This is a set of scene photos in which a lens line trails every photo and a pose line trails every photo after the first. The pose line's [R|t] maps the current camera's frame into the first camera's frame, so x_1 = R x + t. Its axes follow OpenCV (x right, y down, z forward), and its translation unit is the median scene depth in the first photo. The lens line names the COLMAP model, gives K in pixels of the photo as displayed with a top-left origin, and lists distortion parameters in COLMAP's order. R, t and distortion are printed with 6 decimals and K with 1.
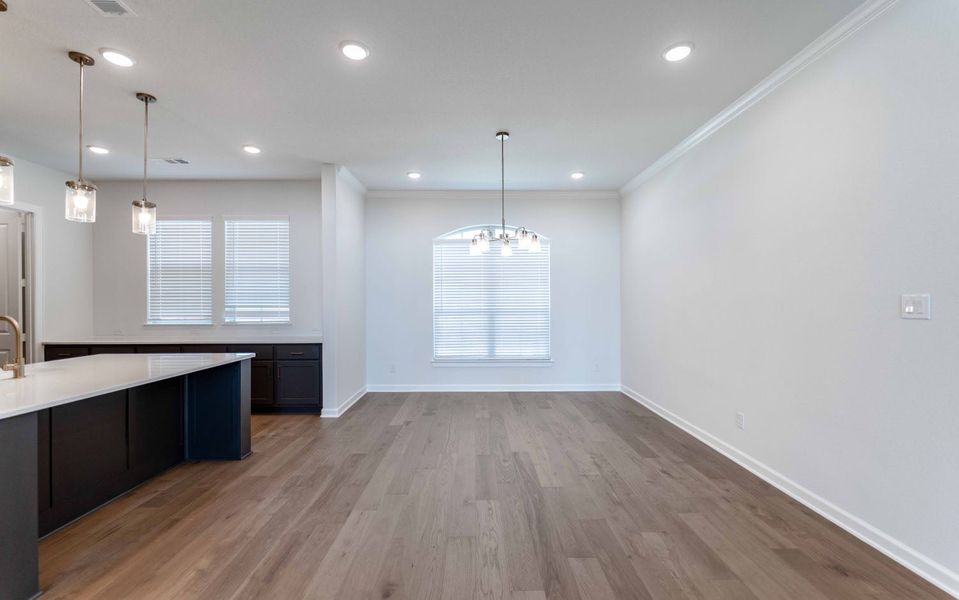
lens RADIAL K [[389.6, 0, 475.9], [0, 389.6, 302.2], [0, 0, 1]] dist [0.001820, -0.001601]
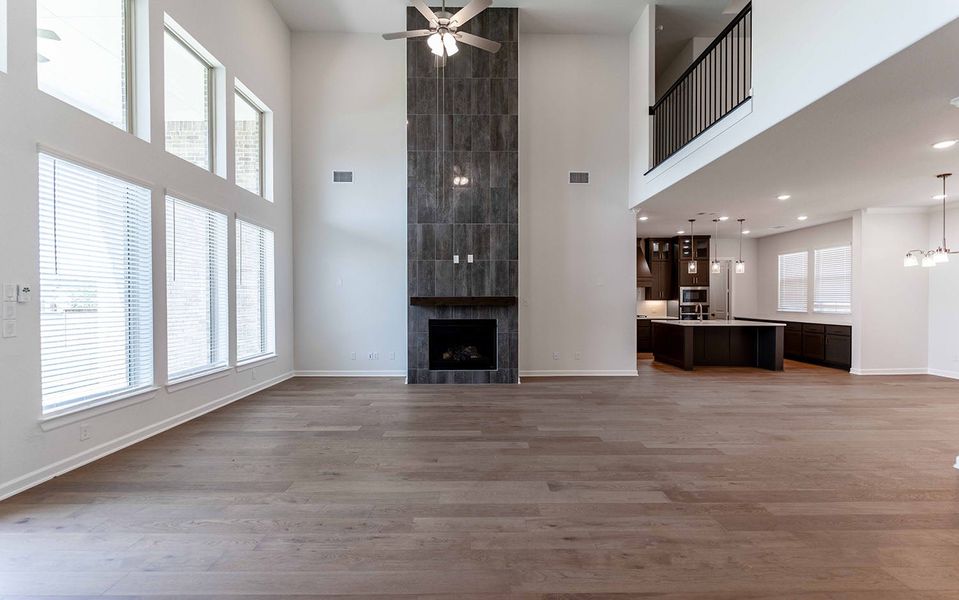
lens RADIAL K [[389.6, 0, 478.9], [0, 389.6, 303.0], [0, 0, 1]] dist [0.001820, -0.001601]
pose [[0.003034, 0.013991, -0.999898, 1.156830], [0.001020, 0.999902, 0.013994, -0.009792], [0.999995, -0.001062, 0.003019, -0.495158]]
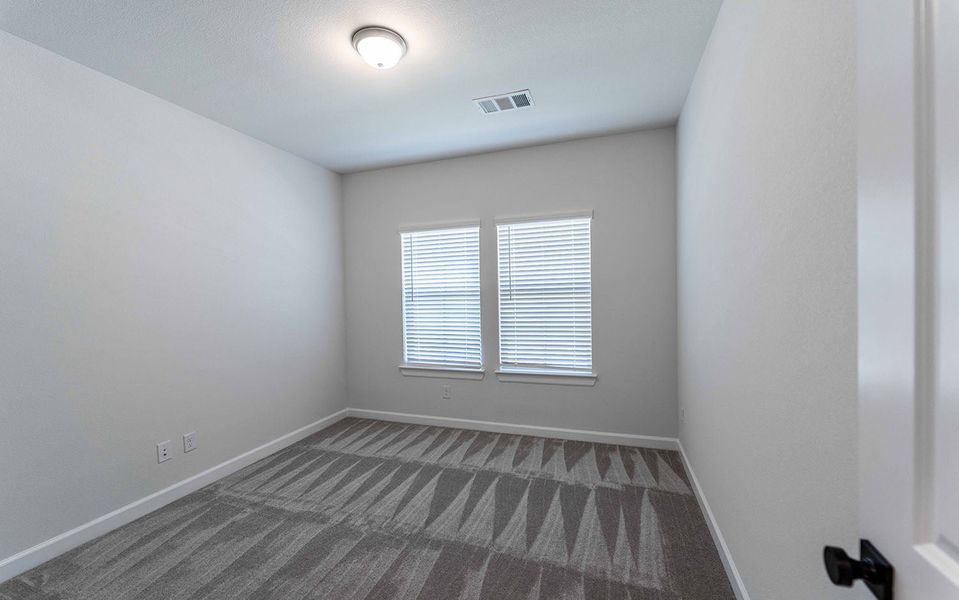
lens RADIAL K [[389.6, 0, 481.1], [0, 389.6, 305.0], [0, 0, 1]] dist [0.001820, -0.001601]
pose [[0.948473, -0.020031, -0.316225, -0.513584], [0.020098, 0.999793, -0.003052, -0.070515], [0.316221, -0.003460, 0.948679, 0.360810]]
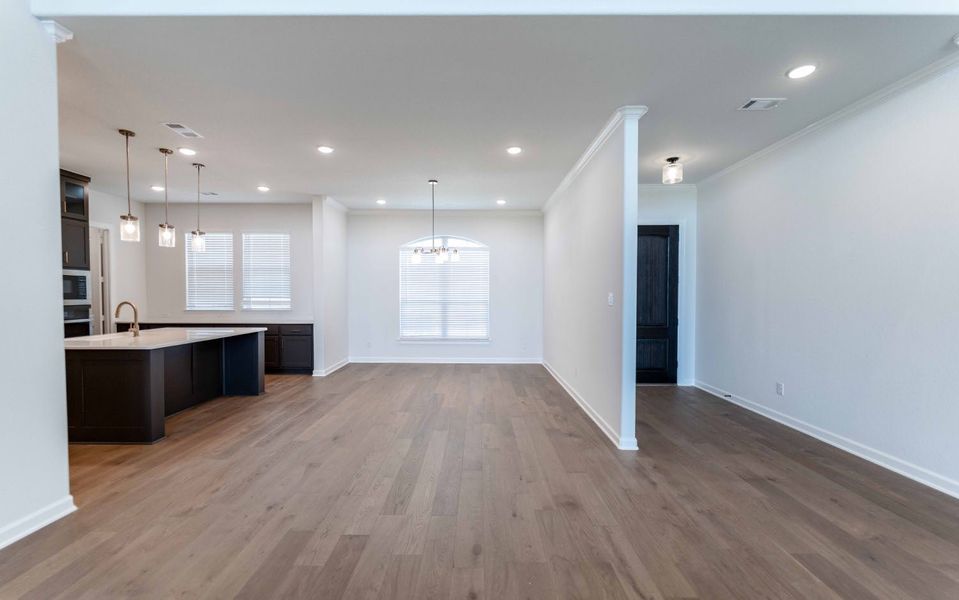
lens RADIAL K [[389.6, 0, 475.8], [0, 389.6, 302.8], [0, 0, 1]] dist [0.001820, -0.001601]
pose [[0.999935, 0.006040, -0.009626, 0.203470], [-0.005834, 0.999757, 0.021238, -0.003359], [0.009752, -0.021181, 0.999728, -0.395984]]
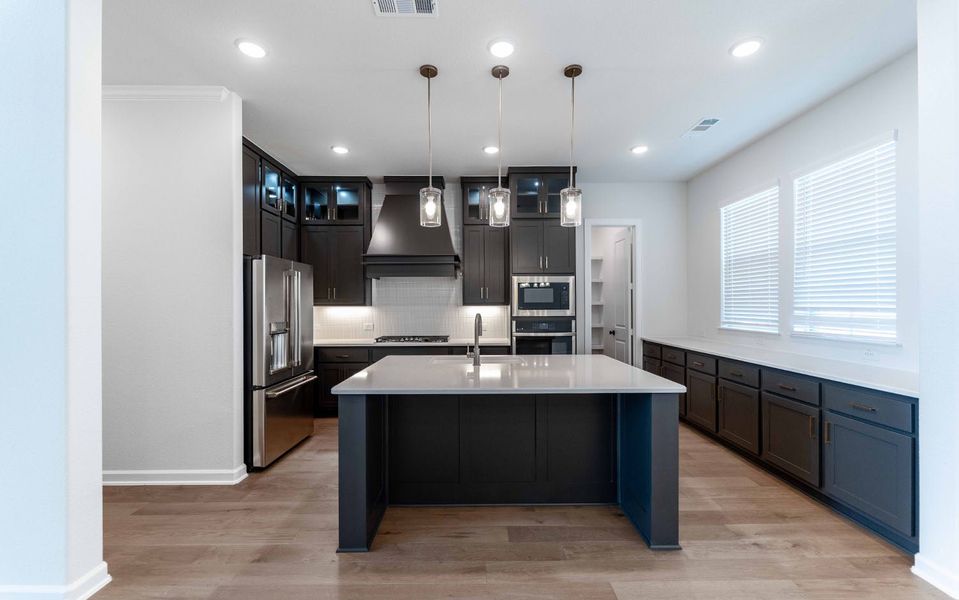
lens RADIAL K [[389.6, 0, 478.0], [0, 389.6, 304.9], [0, 0, 1]] dist [0.001820, -0.001601]
pose [[0.003423, 0.004948, -0.999982, 0.025166], [0.003791, 0.999981, 0.004961, -0.000324], [0.999987, -0.003808, 0.003404, 0.520285]]
